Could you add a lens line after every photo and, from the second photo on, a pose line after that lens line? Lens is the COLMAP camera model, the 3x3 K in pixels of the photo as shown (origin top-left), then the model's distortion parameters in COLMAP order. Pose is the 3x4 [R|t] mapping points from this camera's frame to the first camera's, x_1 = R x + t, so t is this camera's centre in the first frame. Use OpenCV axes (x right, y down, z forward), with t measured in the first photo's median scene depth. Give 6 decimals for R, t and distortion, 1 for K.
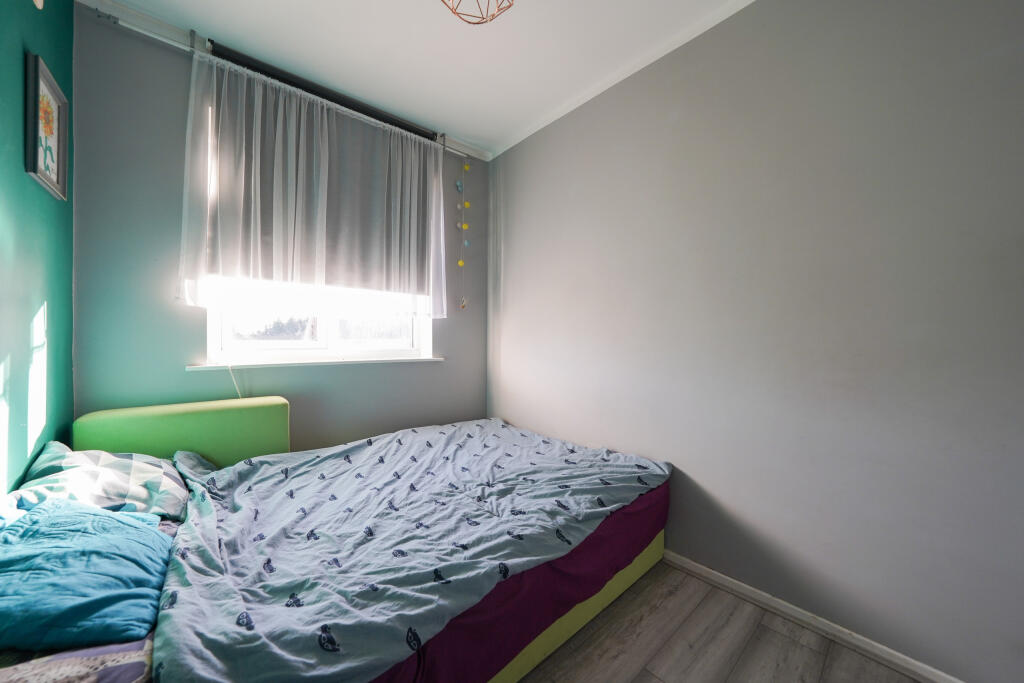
lens RADIAL K [[361.0, 0, 512.5], [0, 361.0, 339.5], [0, 0, 1]] dist [-0.024753, 0.005602]
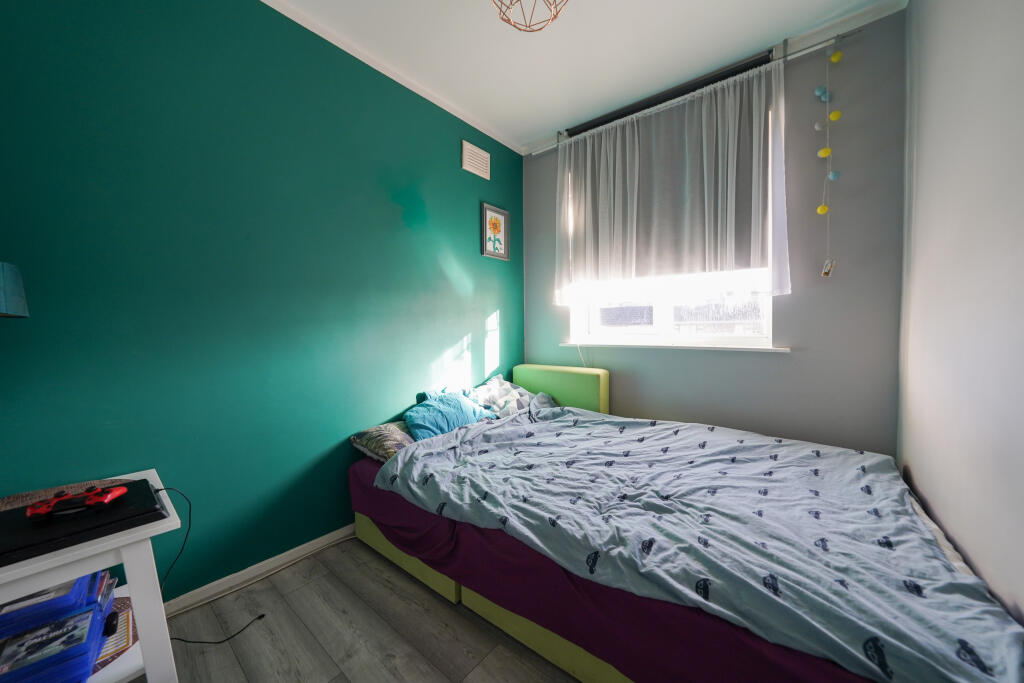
lens RADIAL K [[361.0, 0, 512.5], [0, 361.0, 339.5], [0, 0, 1]] dist [-0.024753, 0.005602]
pose [[0.180292, 0.023436, -0.983334, 0.659181], [0.007219, 0.999658, 0.025149, 0.015605], [0.983587, -0.011633, 0.180061, 0.494877]]
